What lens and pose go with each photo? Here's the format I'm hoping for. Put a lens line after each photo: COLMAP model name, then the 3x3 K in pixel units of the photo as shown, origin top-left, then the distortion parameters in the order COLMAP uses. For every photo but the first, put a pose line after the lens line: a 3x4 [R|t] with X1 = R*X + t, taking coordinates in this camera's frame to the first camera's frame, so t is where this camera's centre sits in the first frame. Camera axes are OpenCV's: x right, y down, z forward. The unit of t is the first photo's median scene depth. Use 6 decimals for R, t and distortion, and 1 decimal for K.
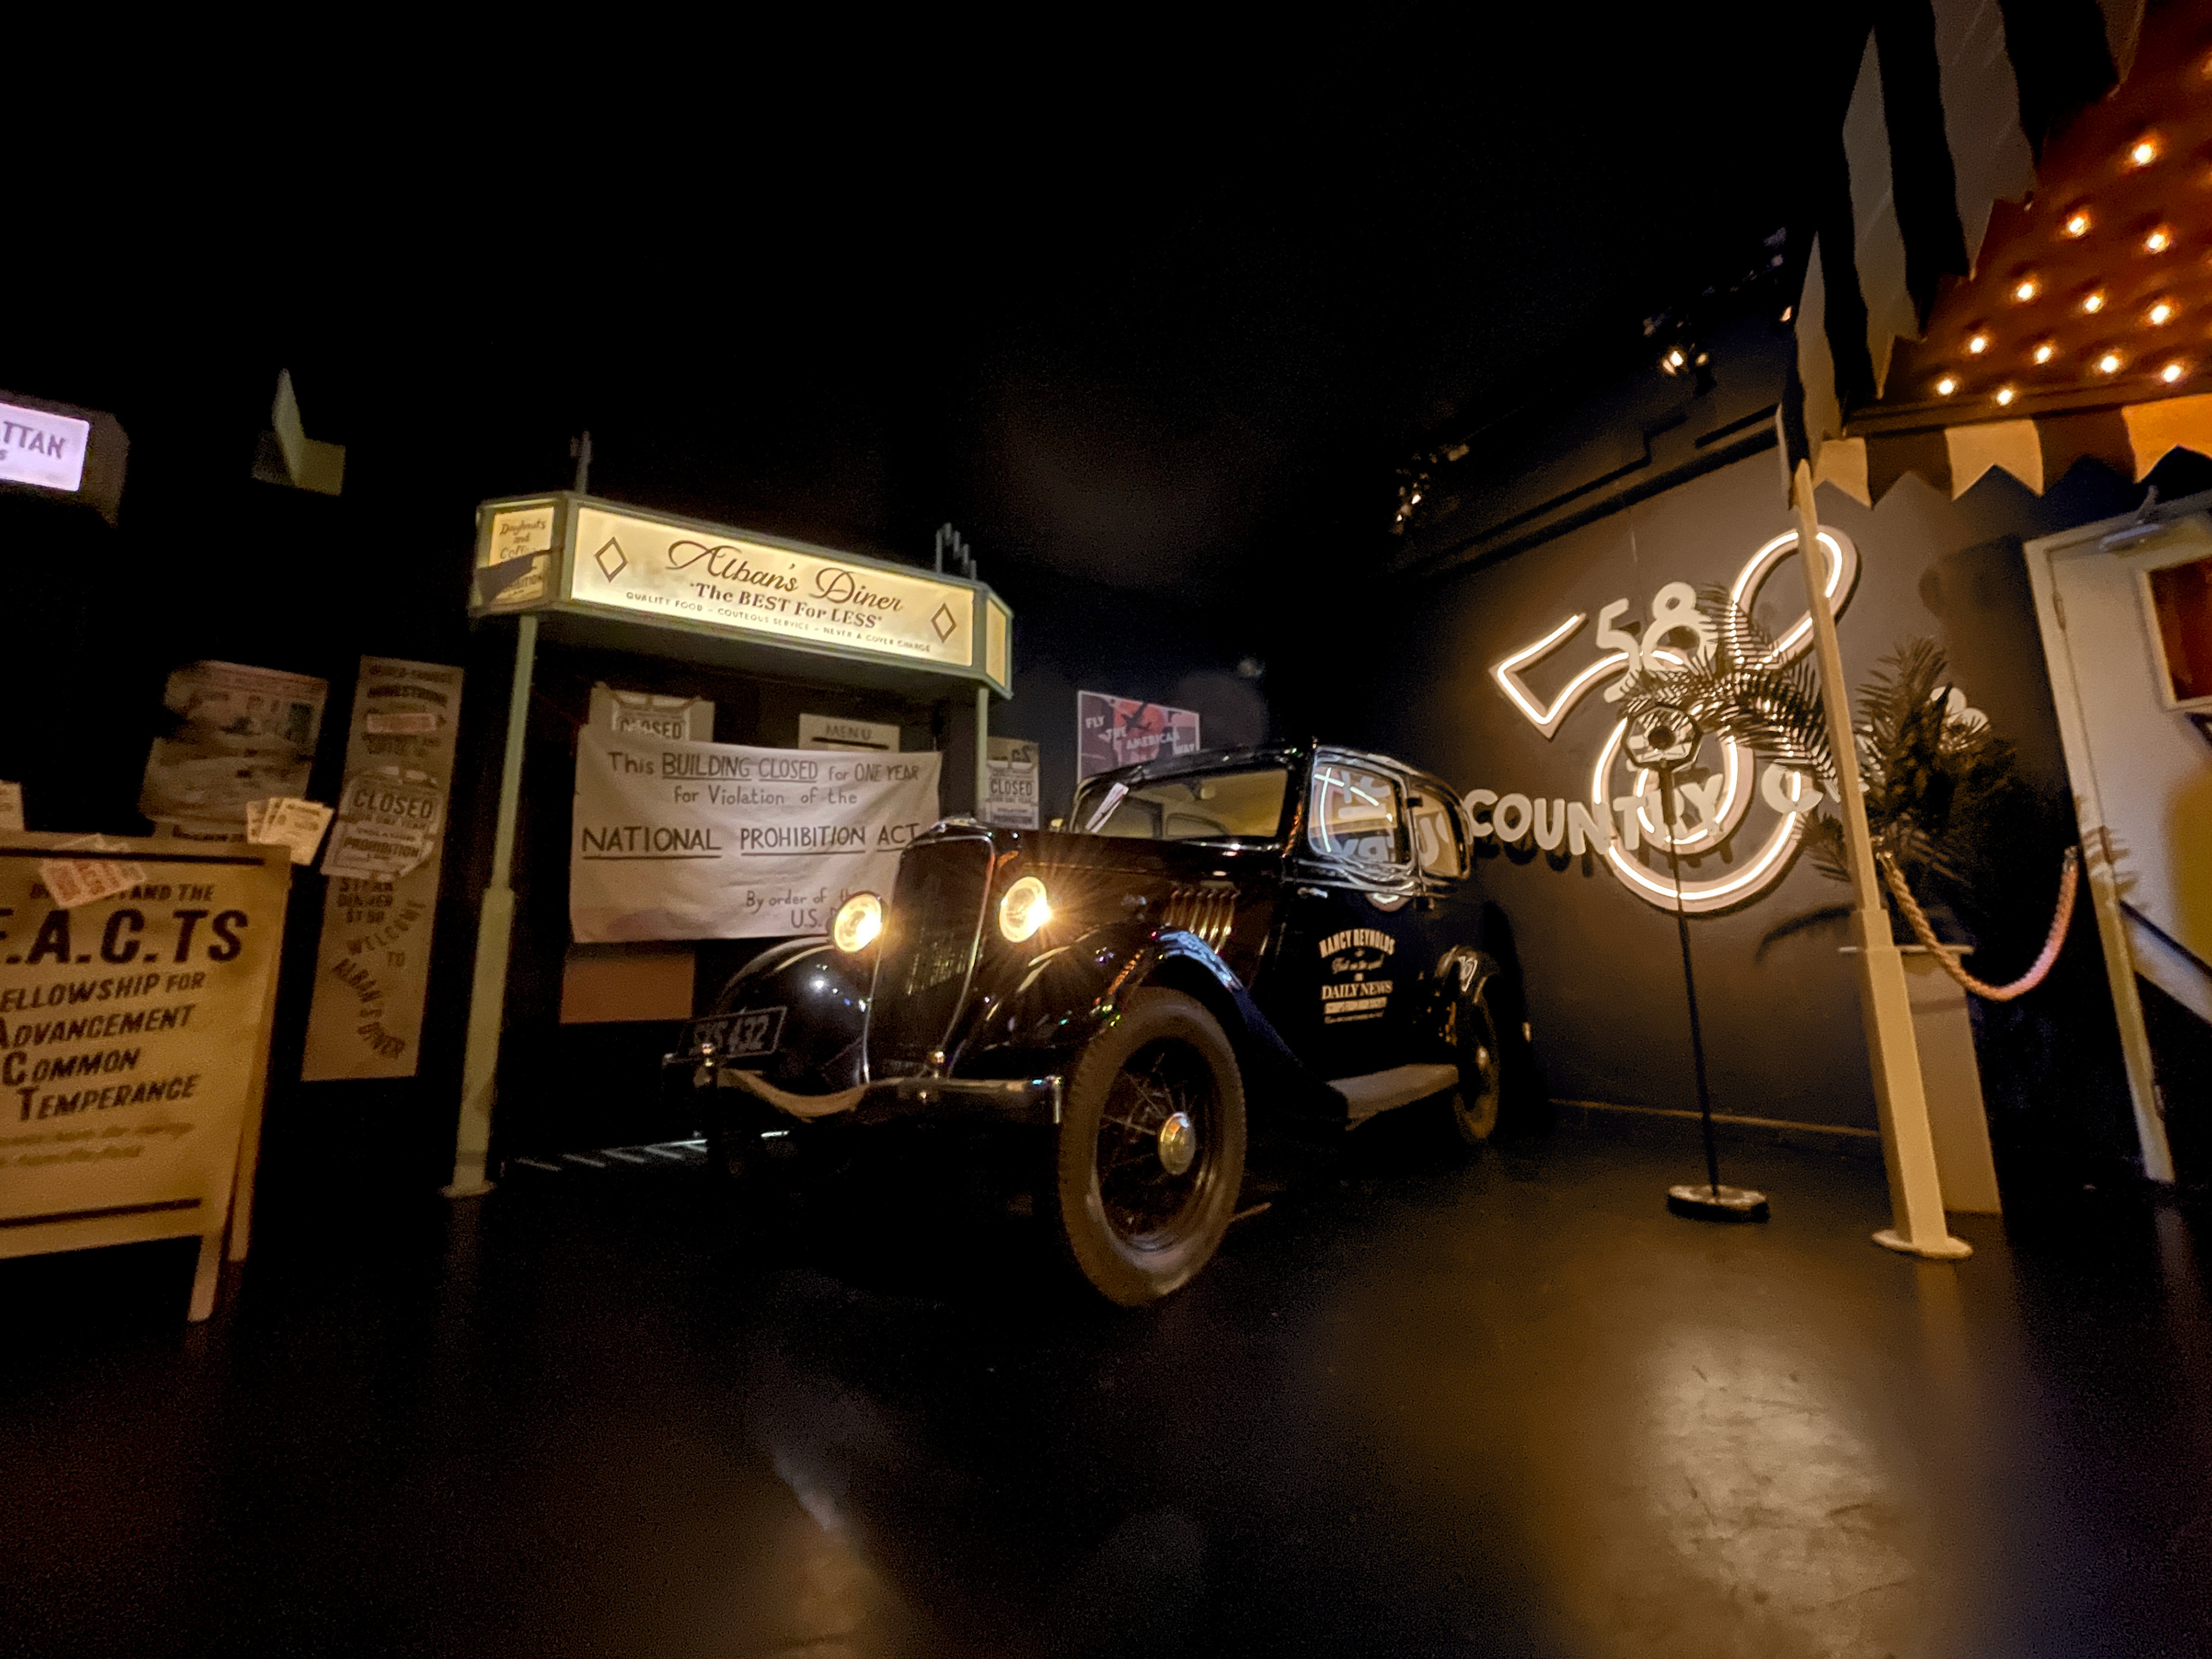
lens RADIAL K [[897.7, 0, 1105.4], [0, 897.7, 826.4], [0, 0, 1]] dist [0.003378, -0.000631]
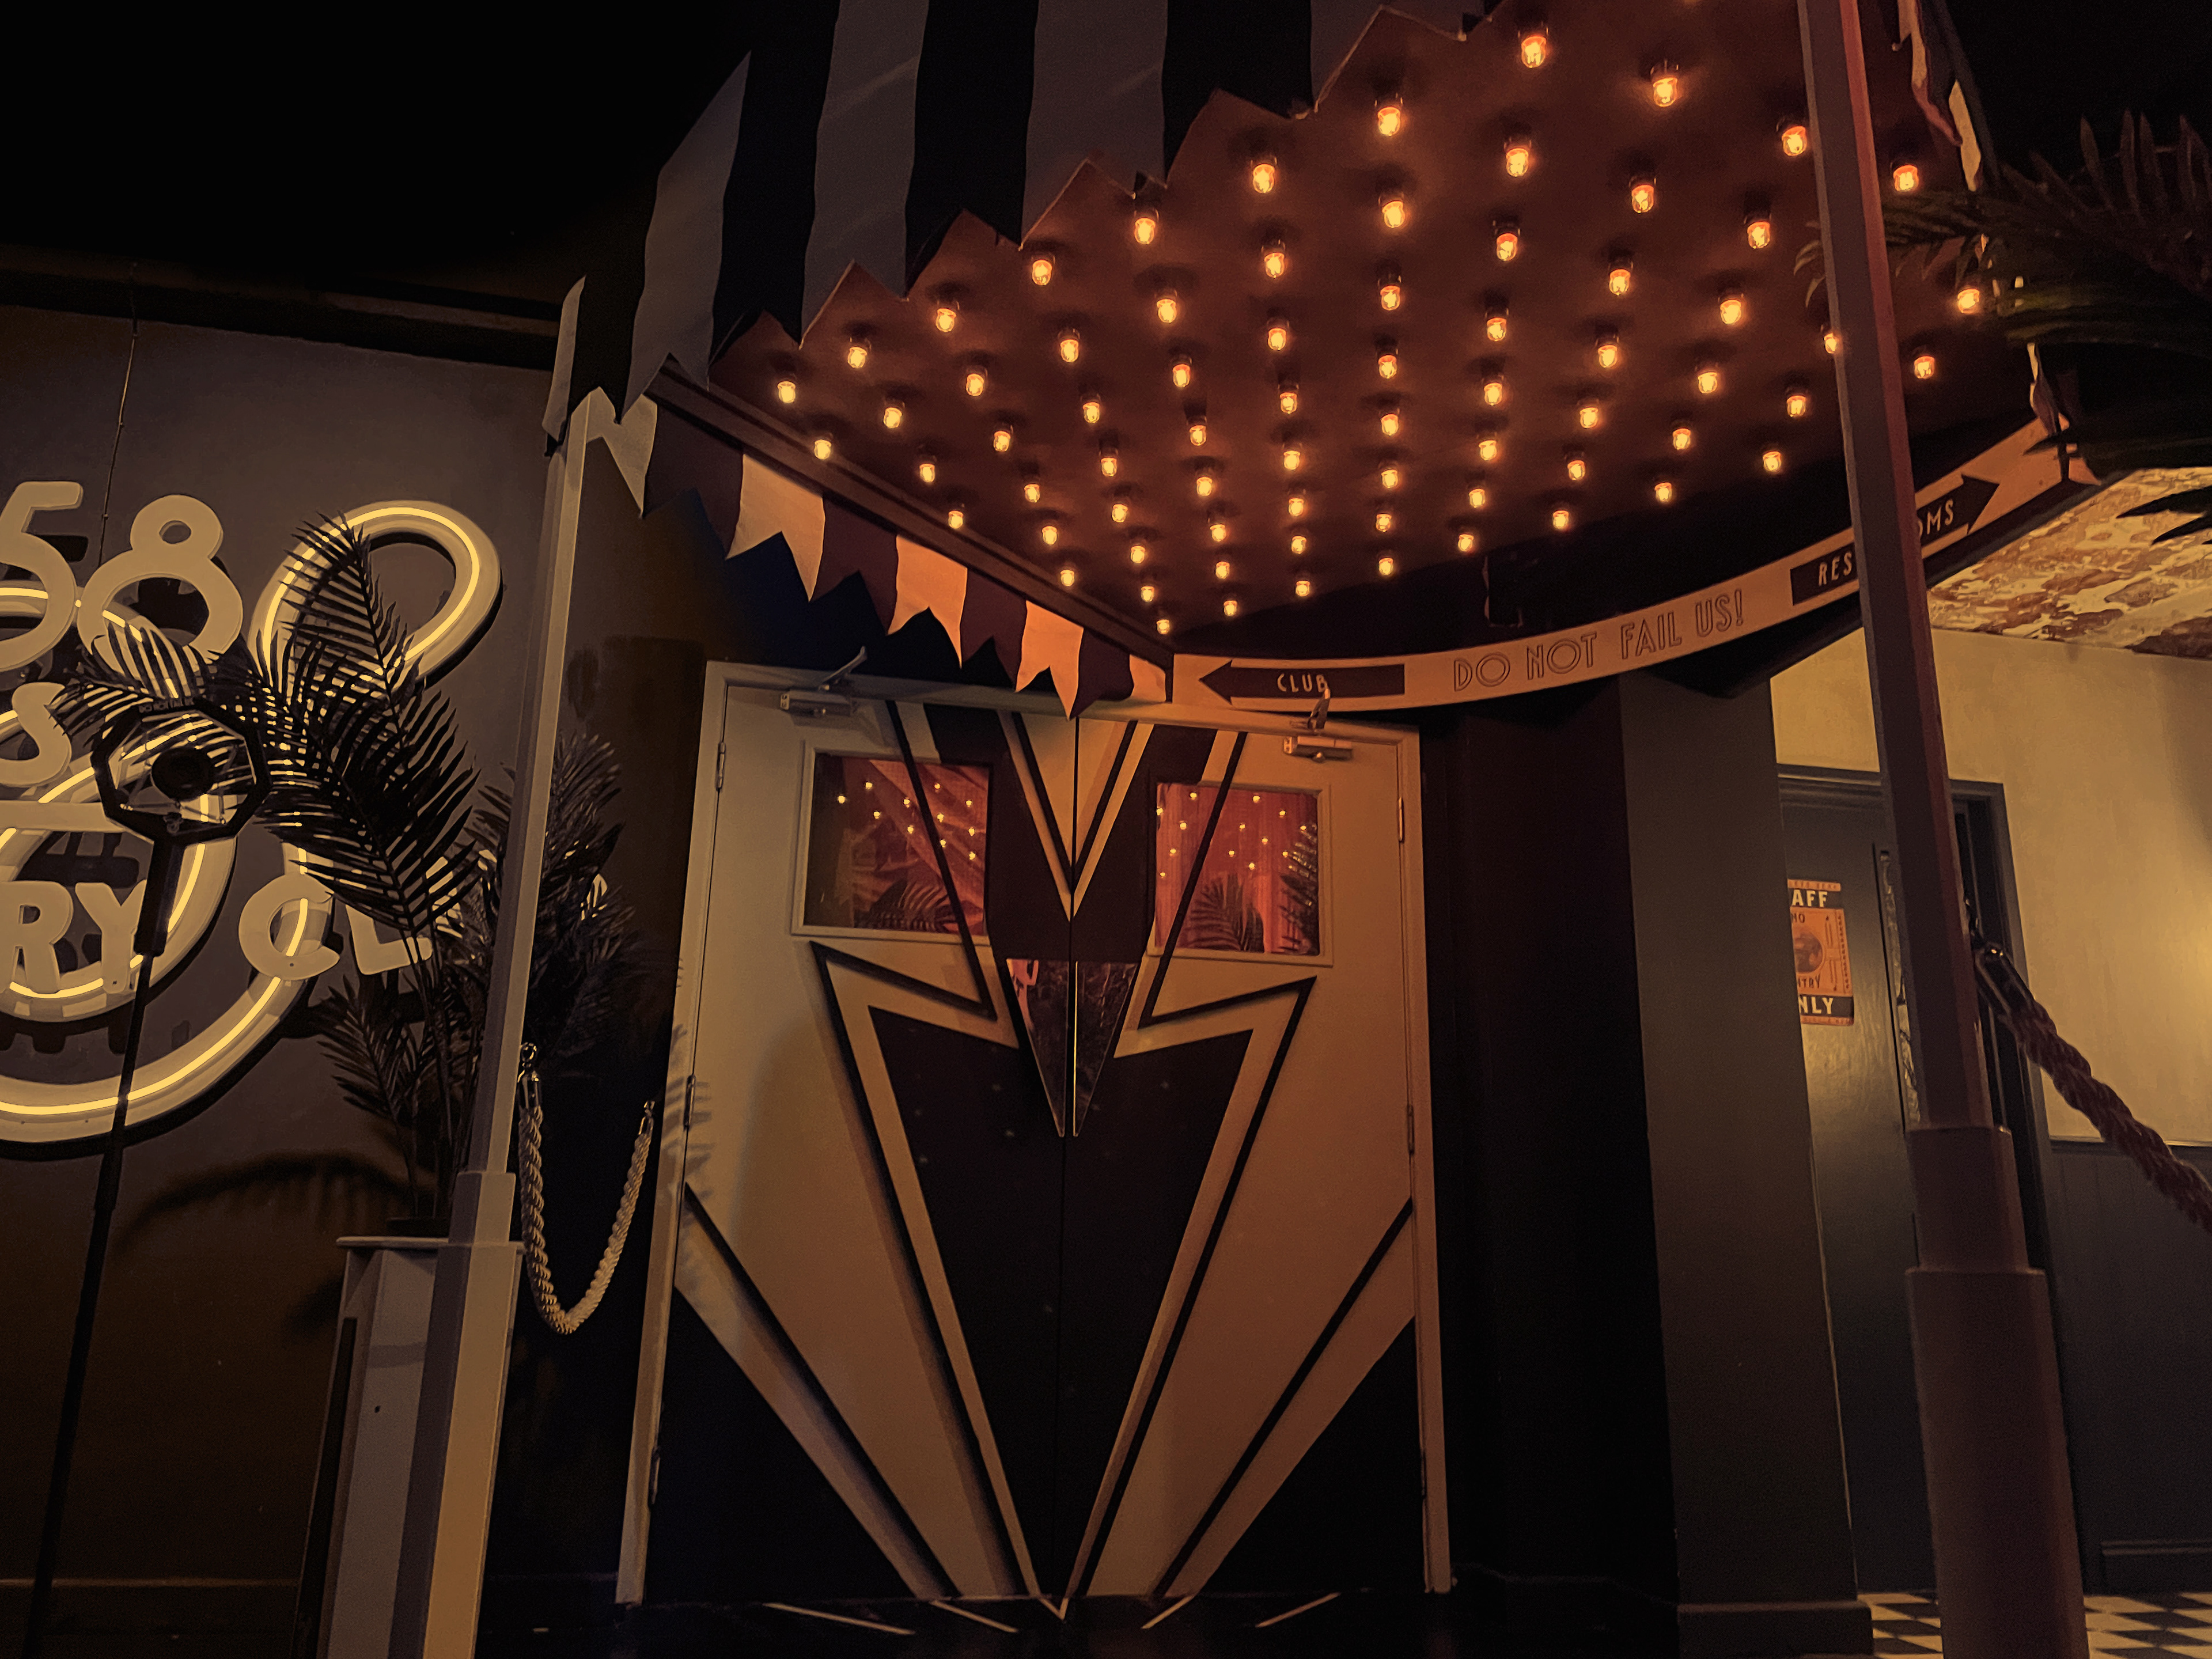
lens RADIAL K [[1651.8, 0, 1106.6], [0, 1651.8, 817.9], [0, 0, 1]] dist [0.003399, -0.002536]
pose [[0.315426, 0.270815, 0.909486, -0.023080], [-0.175798, 0.958500, -0.224439, 0.047153], [-0.932524, -0.089092, 0.349945, 0.315168]]
